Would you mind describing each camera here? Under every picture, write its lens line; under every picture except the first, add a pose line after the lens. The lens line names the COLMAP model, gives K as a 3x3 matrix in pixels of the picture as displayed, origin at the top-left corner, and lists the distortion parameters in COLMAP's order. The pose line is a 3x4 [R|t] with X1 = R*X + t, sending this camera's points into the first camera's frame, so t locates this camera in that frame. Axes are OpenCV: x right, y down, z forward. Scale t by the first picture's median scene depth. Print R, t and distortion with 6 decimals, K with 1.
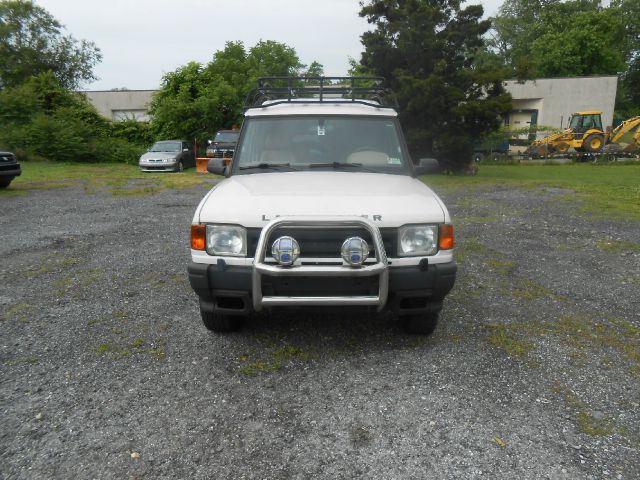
lens RADIAL K [[487.1, 0, 322.6], [0, 487.1, 241.7], [0, 0, 1]] dist [0.002351, 0.017089]
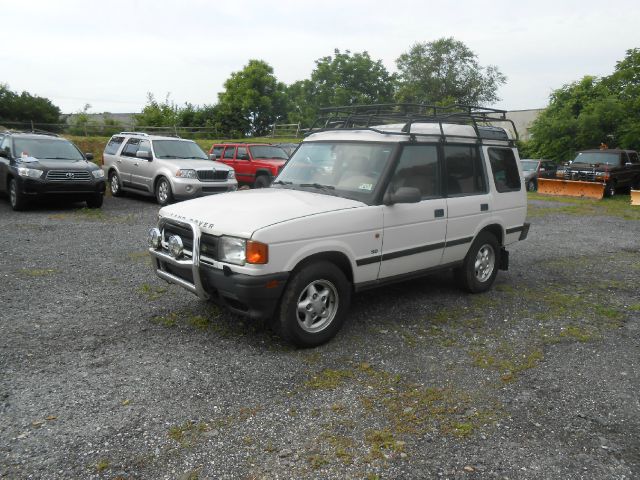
lens RADIAL K [[487.1, 0, 322.6], [0, 487.1, 241.7], [0, 0, 1]] dist [0.002351, 0.017089]
pose [[0.660166, 0.152708, -0.735433, 0.138012], [-0.176956, 0.983176, 0.045305, -0.013329], [0.729978, 0.100230, 0.676081, 0.040945]]
